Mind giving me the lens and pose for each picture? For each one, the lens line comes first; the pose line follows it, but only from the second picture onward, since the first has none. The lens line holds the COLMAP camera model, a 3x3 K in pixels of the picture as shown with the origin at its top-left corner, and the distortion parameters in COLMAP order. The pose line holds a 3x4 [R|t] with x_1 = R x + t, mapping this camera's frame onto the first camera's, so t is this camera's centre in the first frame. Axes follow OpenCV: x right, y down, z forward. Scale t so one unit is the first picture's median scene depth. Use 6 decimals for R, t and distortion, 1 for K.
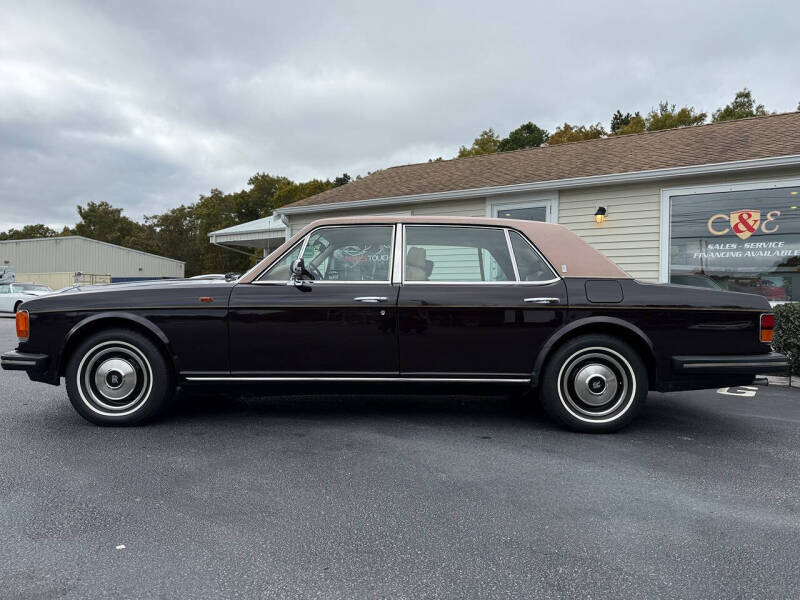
lens RADIAL K [[568.8, 0, 393.7], [0, 568.8, 302.3], [0, 0, 1]] dist [0.059259, -0.098323]
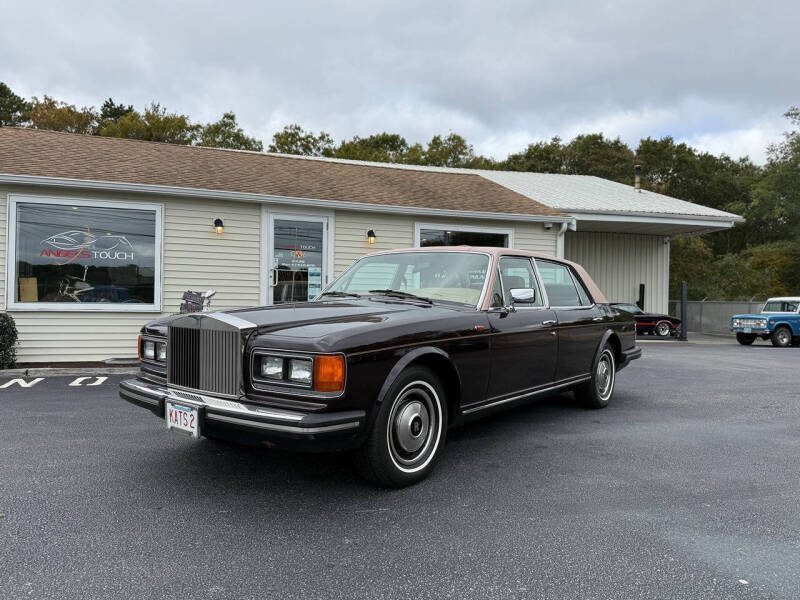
lens RADIAL K [[556.8, 0, 401.6], [0, 556.8, 308.1], [0, 0, 1]] dist [0.110997, -0.171454]
pose [[0.610096, -0.014557, 0.792193, -1.153786], [-0.002189, 0.999796, 0.020058, -0.058142], [-0.792324, -0.013971, 0.609940, 0.512536]]
